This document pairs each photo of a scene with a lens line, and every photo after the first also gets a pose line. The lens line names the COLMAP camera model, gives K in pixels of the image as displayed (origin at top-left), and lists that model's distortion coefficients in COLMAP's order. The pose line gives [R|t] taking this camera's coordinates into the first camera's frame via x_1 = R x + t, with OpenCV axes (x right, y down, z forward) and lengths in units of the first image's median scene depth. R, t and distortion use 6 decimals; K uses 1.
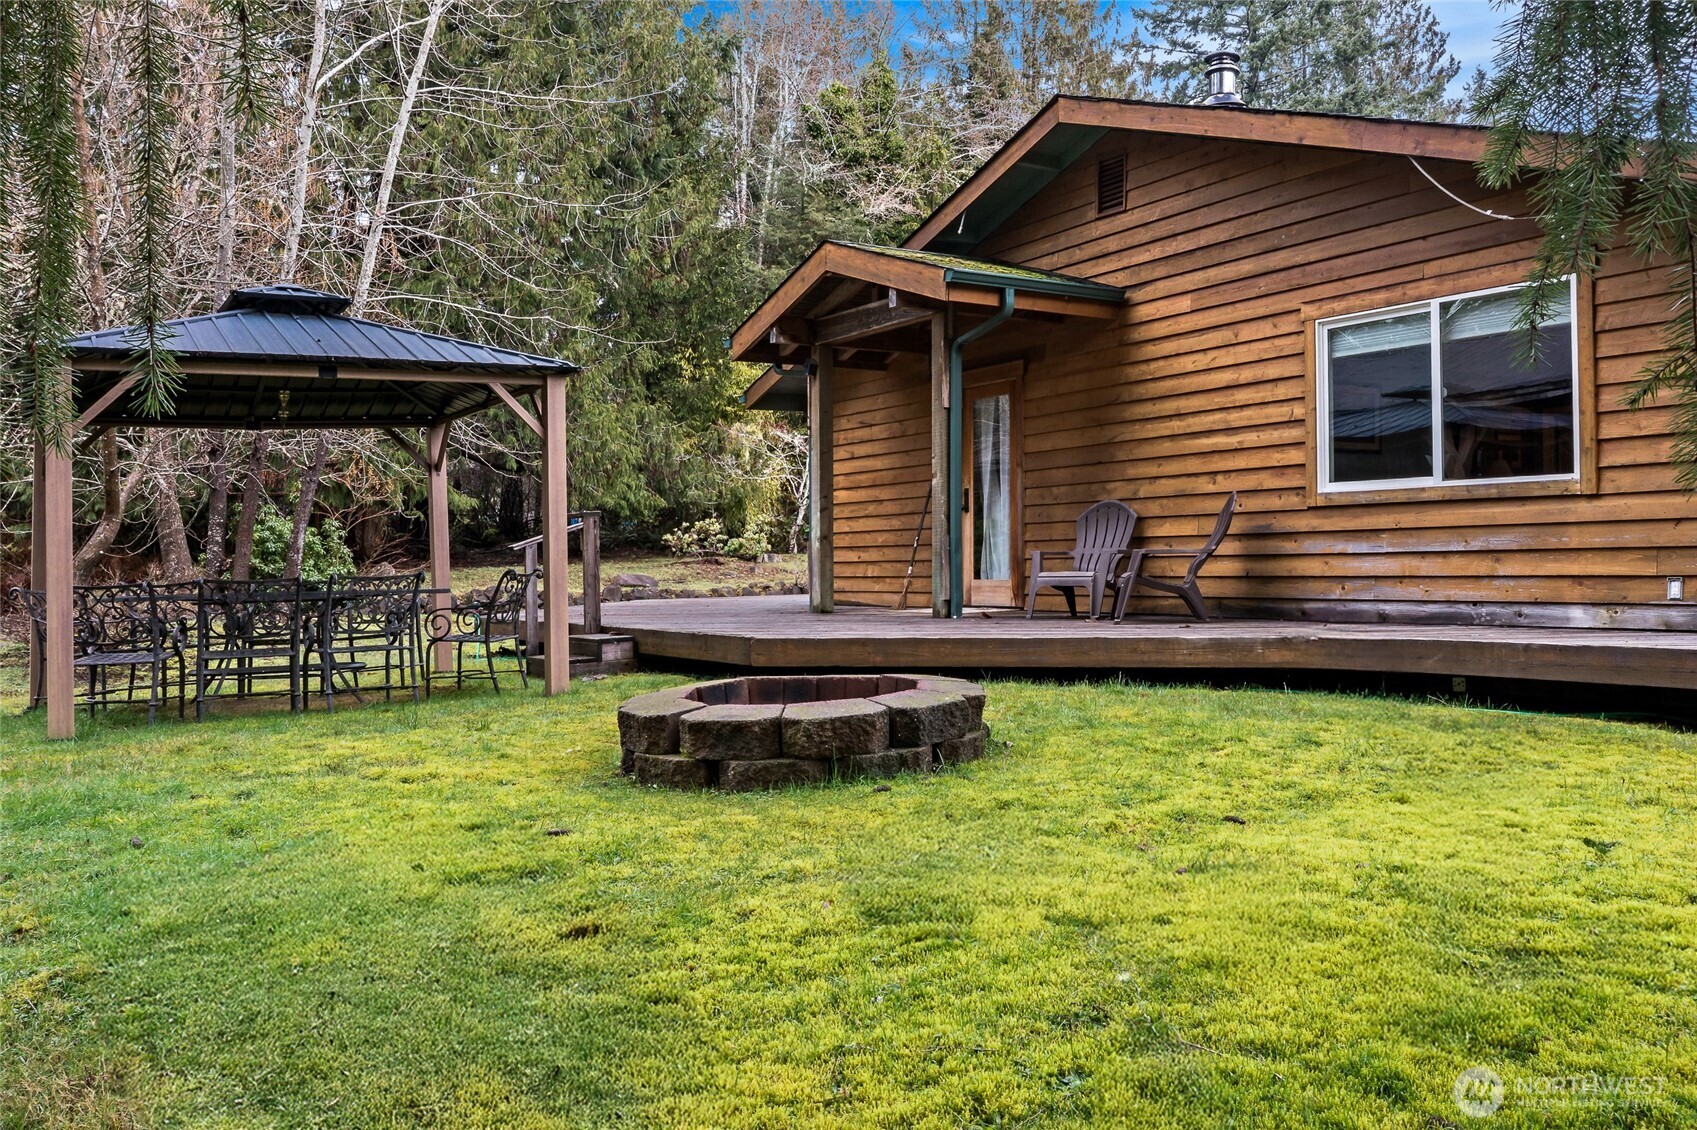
lens RADIAL K [[1400.6, 0, 848.5], [0, 1400.6, 557.7], [0, 0, 1]] dist [-0.032158, 0.016067]
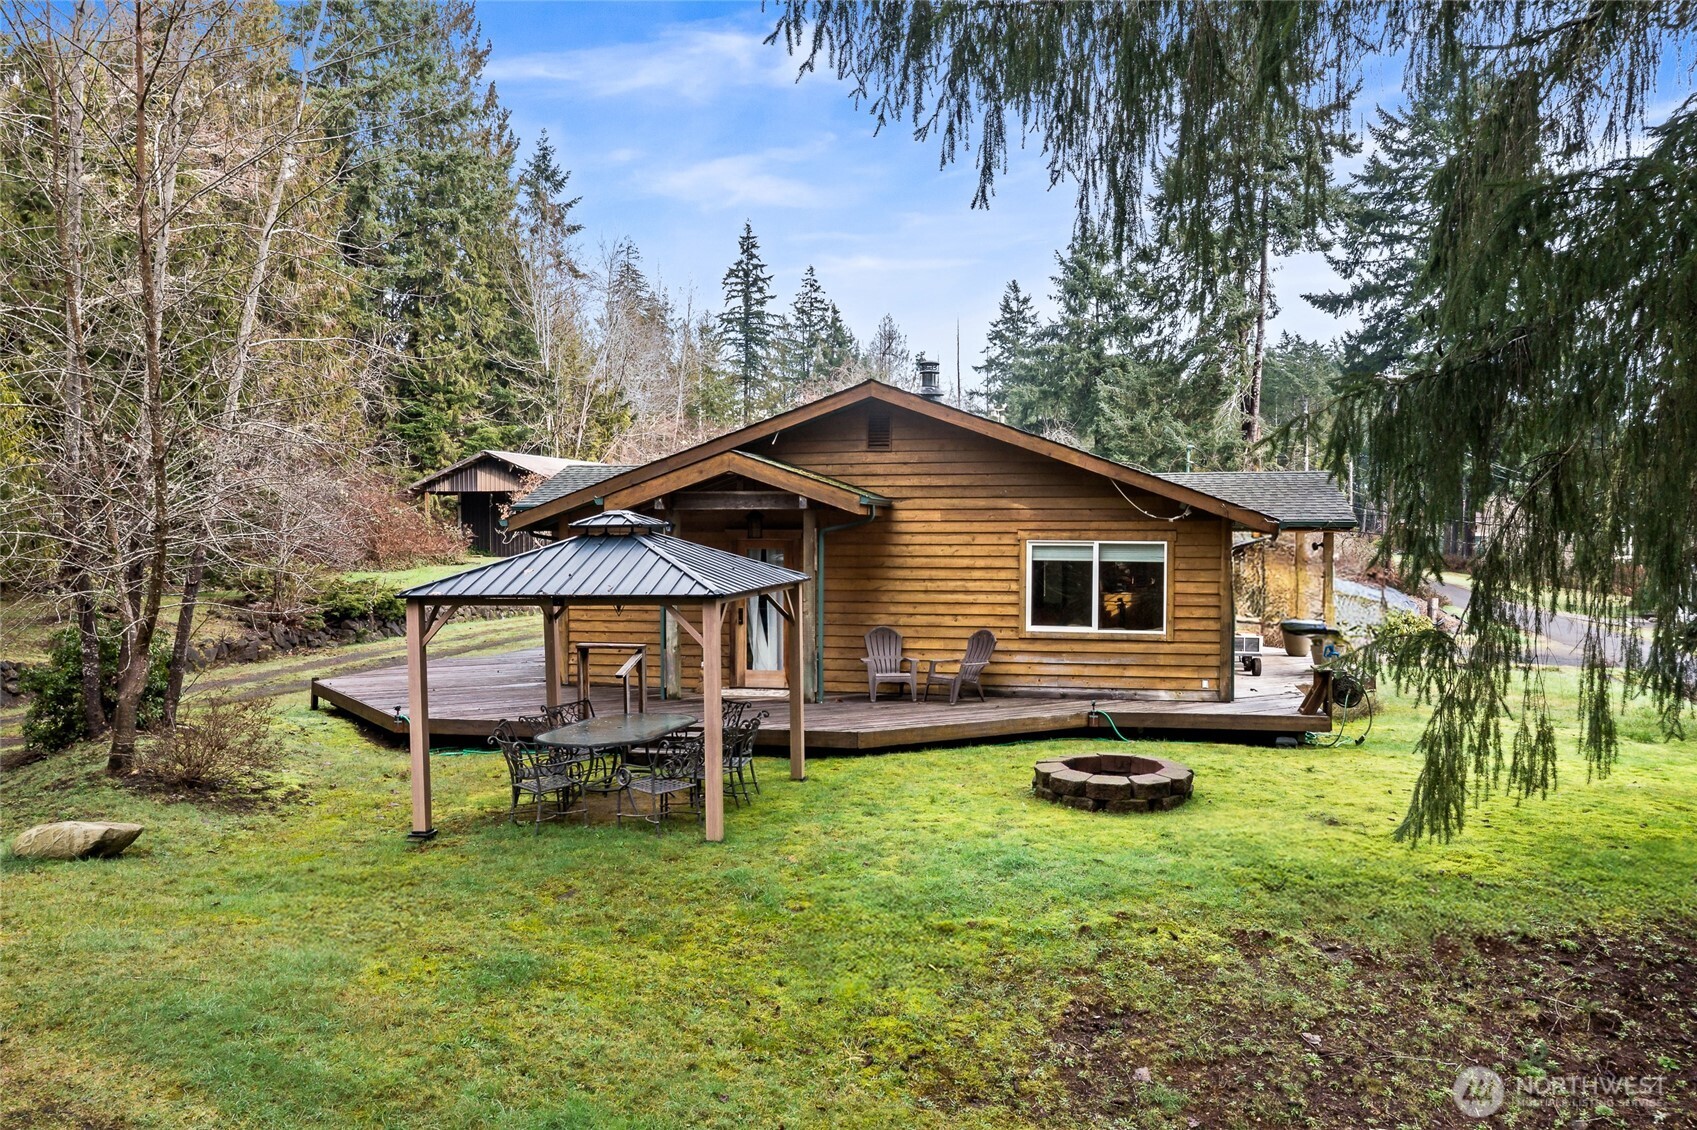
lens RADIAL K [[1400.6, 0, 849.5], [0, 1400.6, 571.2], [0, 0, 1]] dist [-0.032158, 0.016067]
pose [[0.669572, 0.000456, 0.742747, -1.244699], [-0.023266, 0.999522, 0.020361, -0.160912], [-0.742382, -0.030914, 0.669263, -0.099648]]
